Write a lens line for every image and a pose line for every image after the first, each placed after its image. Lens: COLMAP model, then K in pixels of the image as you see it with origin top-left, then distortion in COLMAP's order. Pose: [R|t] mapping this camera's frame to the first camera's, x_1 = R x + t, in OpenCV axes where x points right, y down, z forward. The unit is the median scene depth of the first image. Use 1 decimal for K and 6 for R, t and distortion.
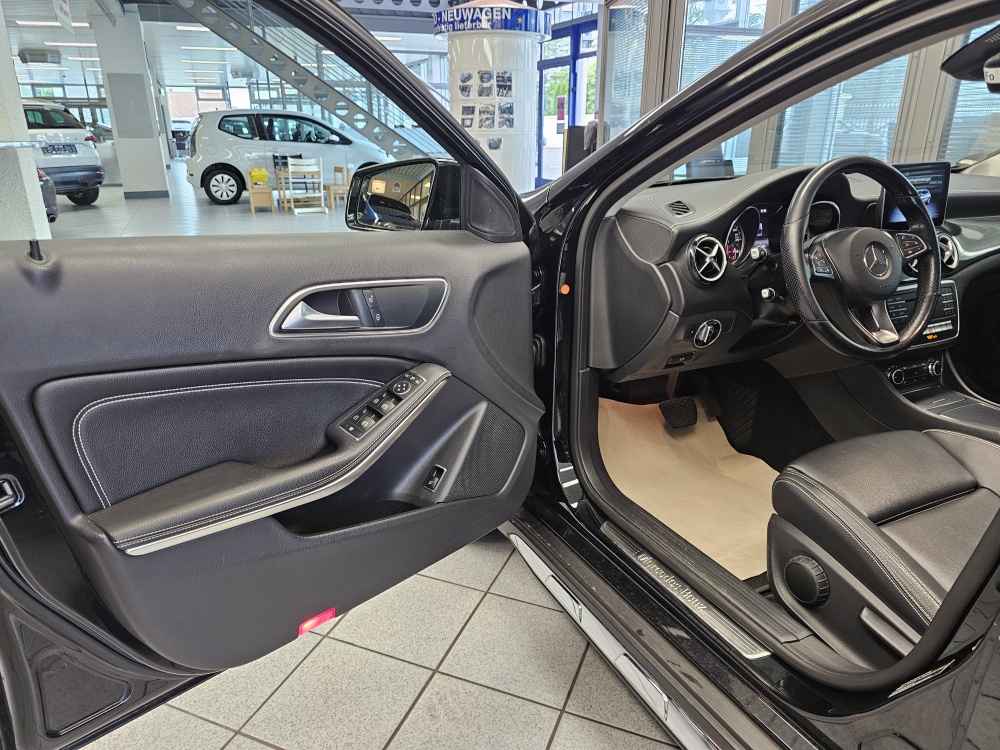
lens RADIAL K [[684.3, 0, 494.5], [0, 684.3, 374.4], [0, 0, 1]] dist [0.056470, -0.054013]
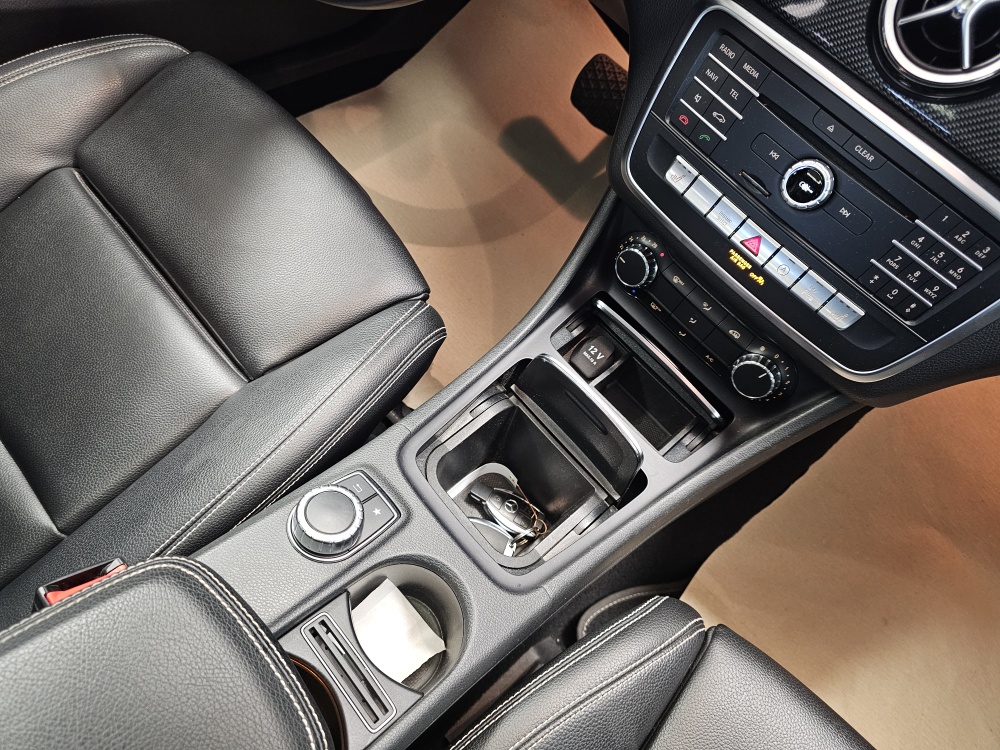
lens RADIAL K [[684.3, 0, 498.9], [0, 684.3, 370.5], [0, 0, 1]] dist [0.056470, -0.054013]
pose [[0.298299, 0.858064, -0.418023, 0.160757], [-0.519913, 0.513360, 0.682753, -0.038812], [0.800442, 0.013671, 0.599254, 0.151428]]
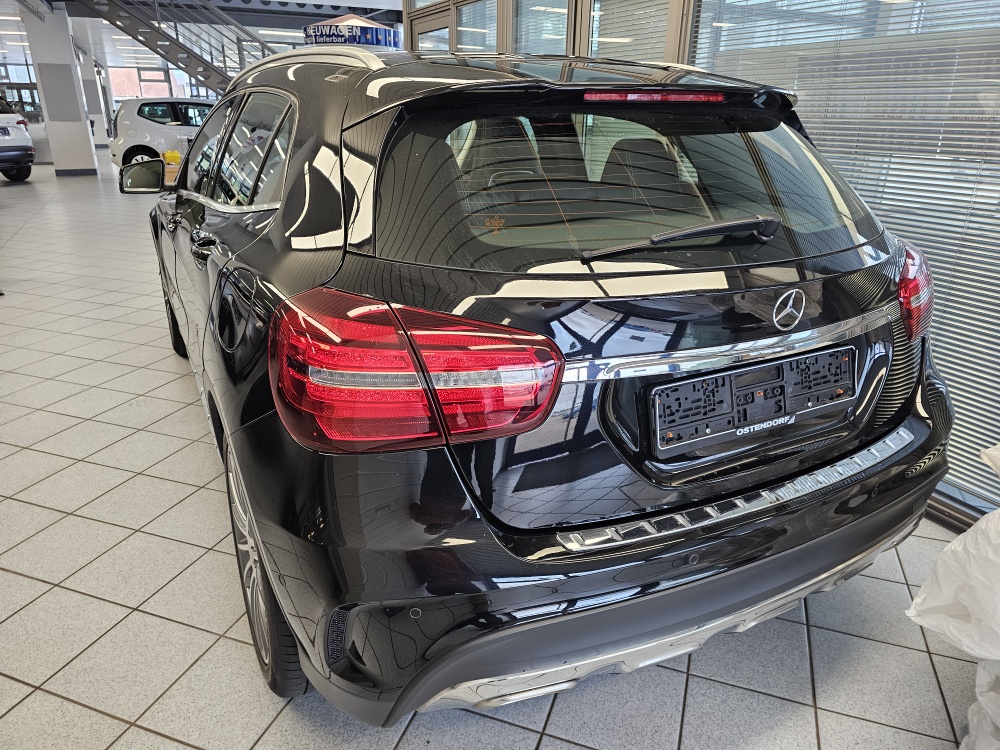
lens RADIAL K [[684.3, 0, 504.9], [0, 684.3, 378.6], [0, 0, 1]] dist [0.056470, -0.054013]
pose [[0.998480, -0.001552, 0.055094, 0.203258], [0.000004, 0.999605, 0.028092, 0.066934], [-0.055116, -0.028049, 0.998086, -0.265526]]
